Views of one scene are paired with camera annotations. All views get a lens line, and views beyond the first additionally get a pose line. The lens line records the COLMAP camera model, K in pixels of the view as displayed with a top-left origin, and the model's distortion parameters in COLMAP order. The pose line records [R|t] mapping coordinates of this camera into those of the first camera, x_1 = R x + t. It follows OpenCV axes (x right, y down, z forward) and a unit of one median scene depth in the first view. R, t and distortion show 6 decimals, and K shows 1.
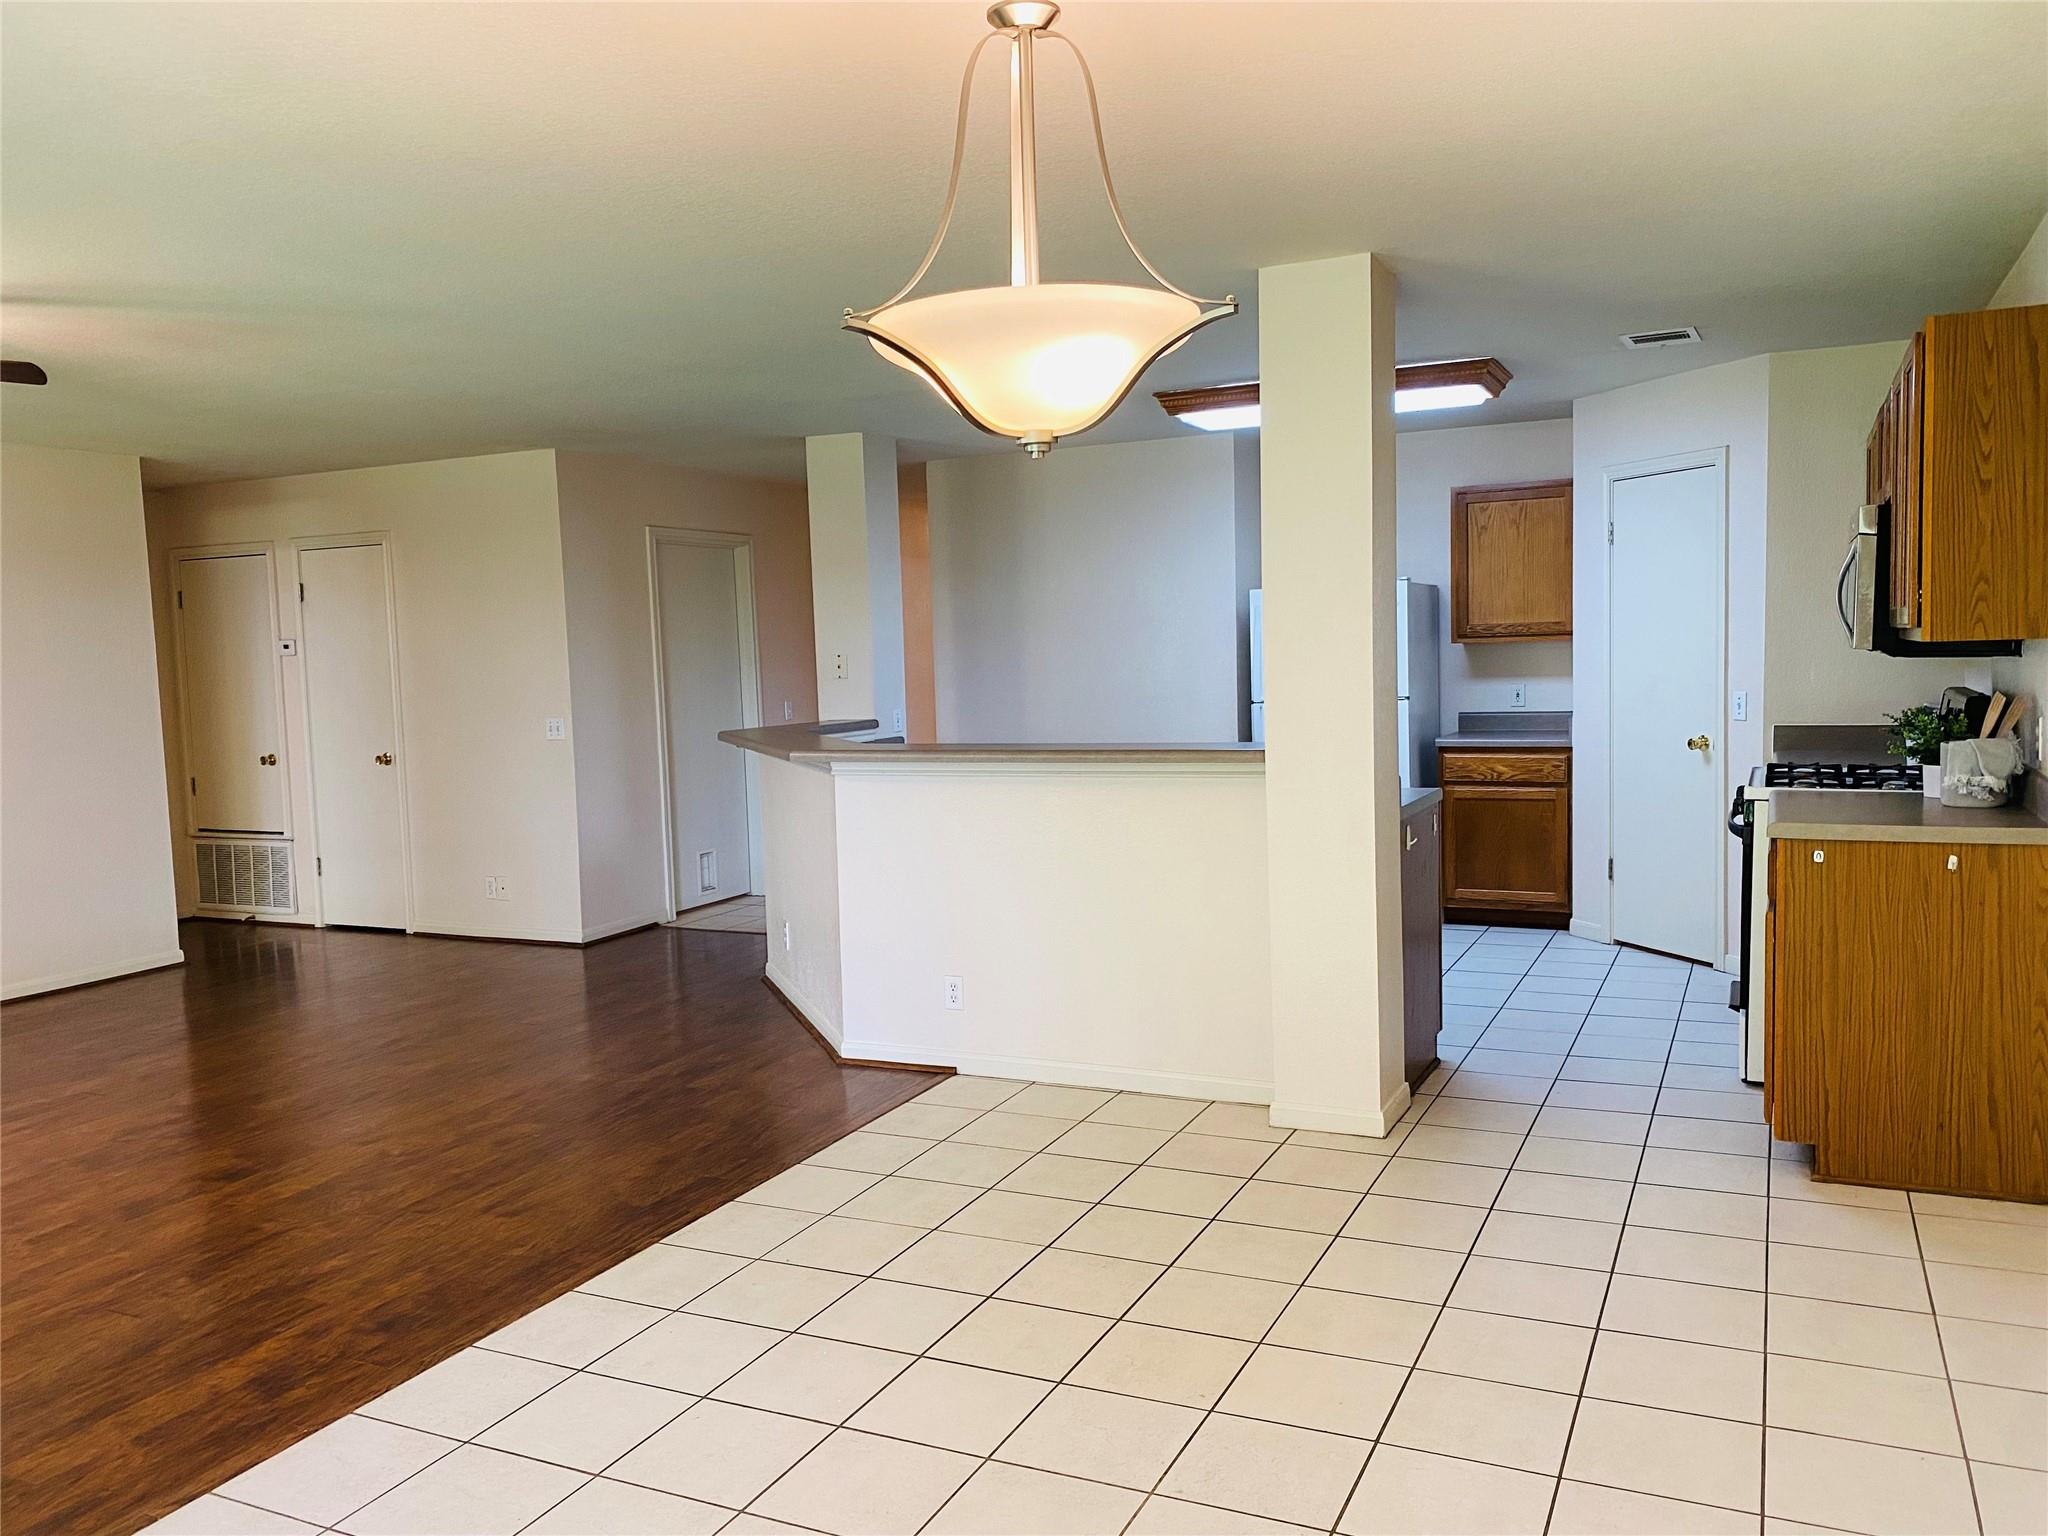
lens RADIAL K [[1559.0, 0, 1032.6], [0, 1559.0, 783.3], [0, 0, 1]] dist [0.036795, -0.048790]
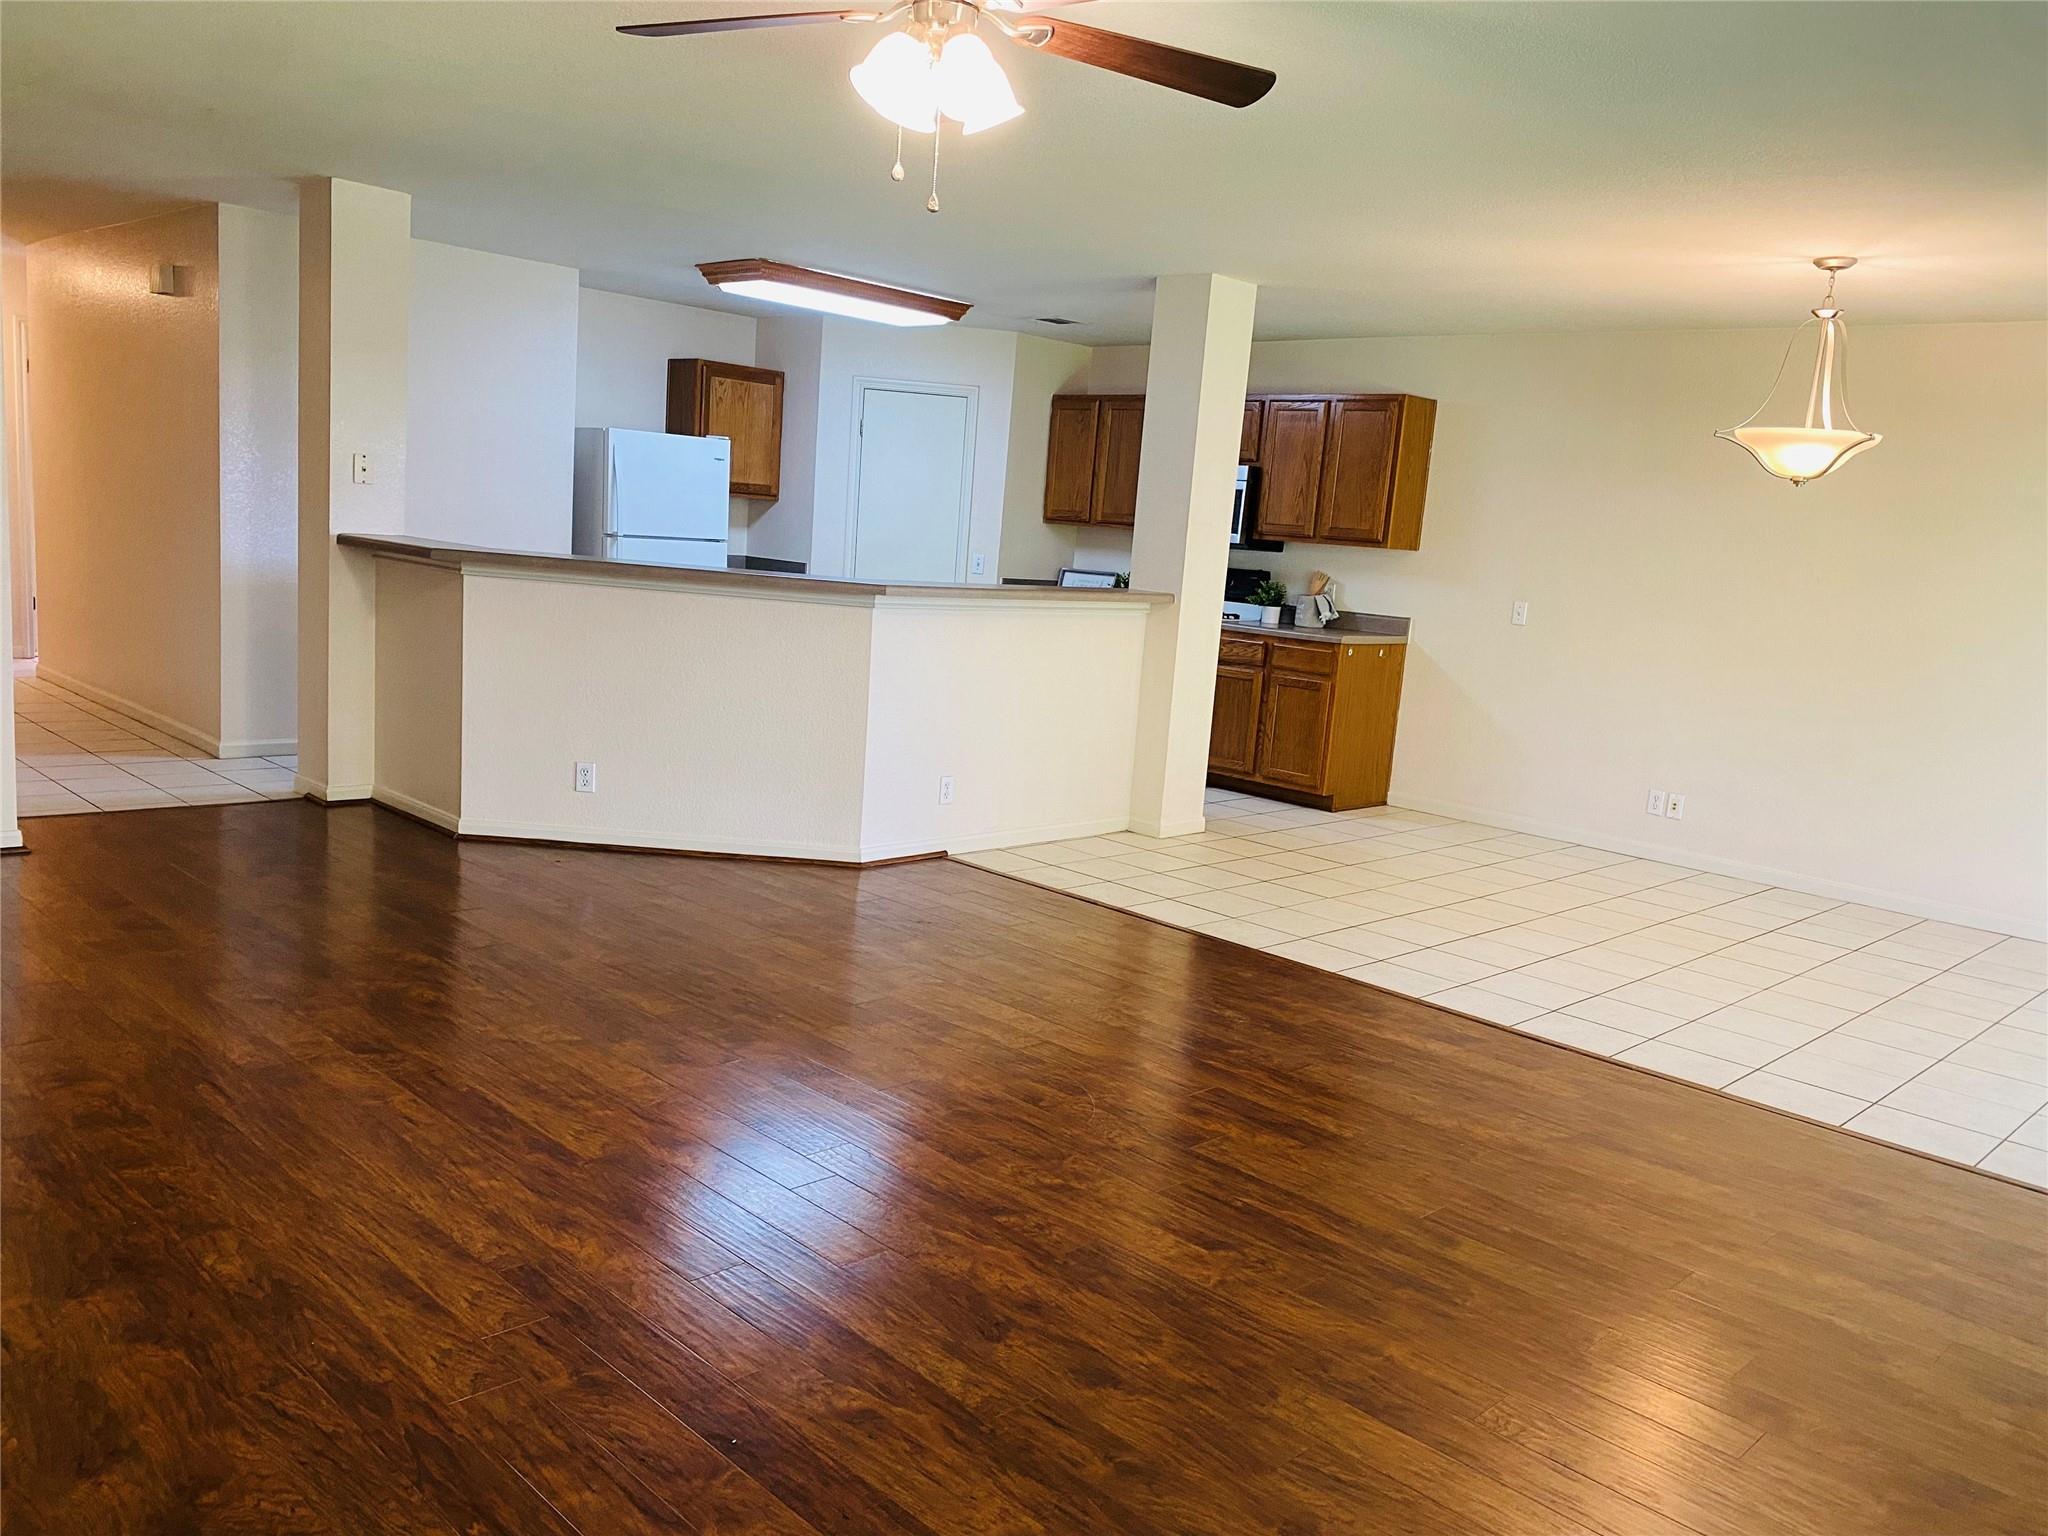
lens RADIAL K [[1559.0, 0, 1021.0], [0, 1559.0, 796.5], [0, 0, 1]] dist [0.036795, -0.048790]
pose [[0.318410, -0.103154, 0.942324, -1.145062], [-0.012452, 0.993521, 0.112966, 0.002097], [-0.947871, -0.047703, 0.315063, 0.552025]]
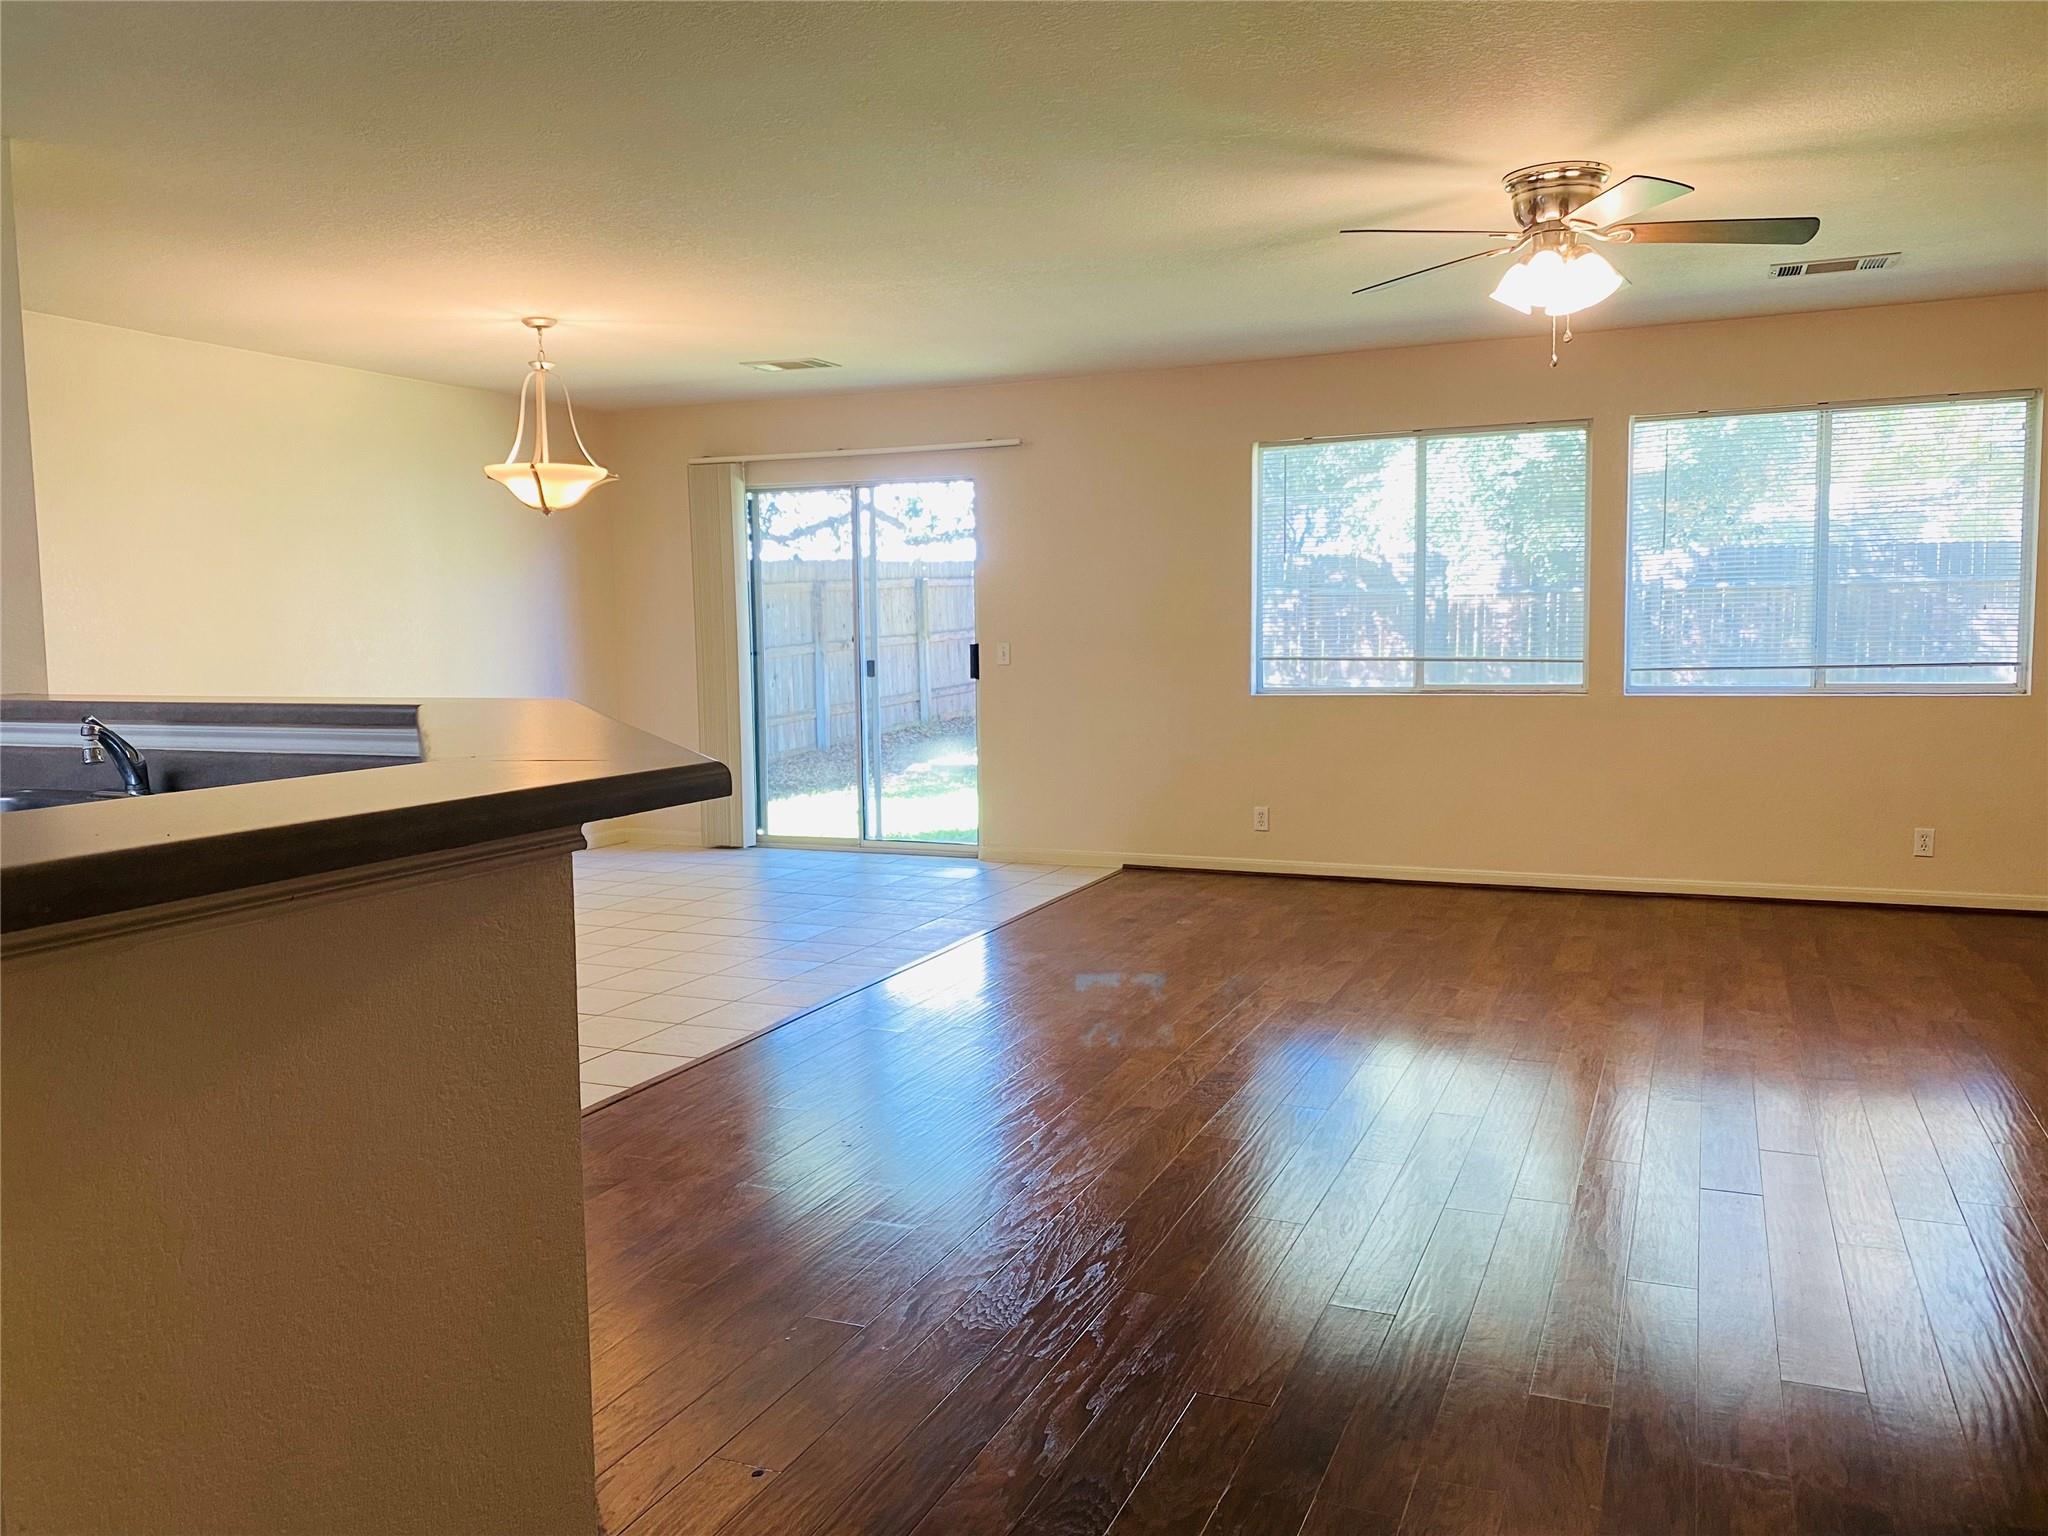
lens RADIAL K [[1559.0, 0, 1044.6], [0, 1559.0, 763.3], [0, 0, 1]] dist [0.036795, -0.048790]
pose [[-0.997490, 0.057554, -0.041246, -0.306142], [0.049623, 0.983739, 0.172615, -0.091036], [0.050510, 0.170135, -0.984125, 1.592591]]
